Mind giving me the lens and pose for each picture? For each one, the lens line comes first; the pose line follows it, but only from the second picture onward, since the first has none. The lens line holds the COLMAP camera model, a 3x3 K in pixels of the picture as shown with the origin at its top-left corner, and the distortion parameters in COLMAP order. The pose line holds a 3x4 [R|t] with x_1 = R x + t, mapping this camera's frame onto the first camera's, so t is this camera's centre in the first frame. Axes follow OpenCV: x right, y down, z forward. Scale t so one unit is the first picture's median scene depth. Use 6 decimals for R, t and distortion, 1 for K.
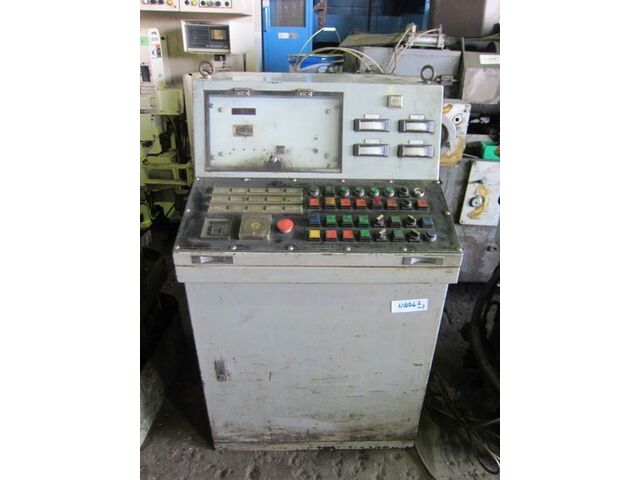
lens RADIAL K [[398.2, 0, 320.0], [0, 398.2, 240.0], [0, 0, 1]] dist [-0.056883, 0.000890]
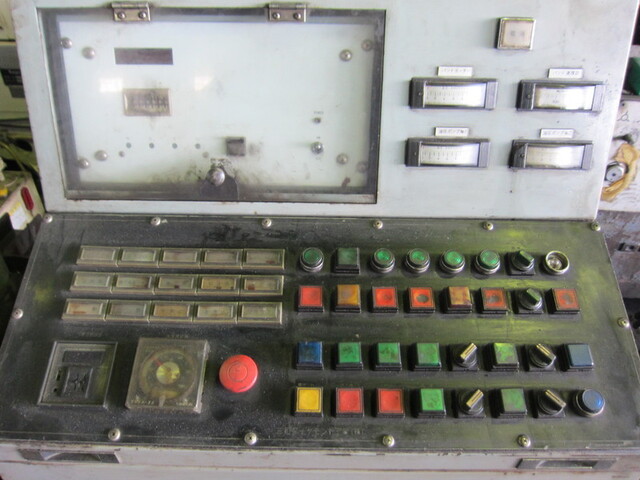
lens RADIAL K [[527.7, 0, 320.0], [0, 527.7, 240.0], [0, 0, 1]] dist [-0.061169, 0.014269]
pose [[0.999523, 0.010712, -0.028962, 0.010392], [-0.004748, 0.980066, 0.198617, -0.250505], [0.030512, -0.198385, 0.979649, 0.439557]]
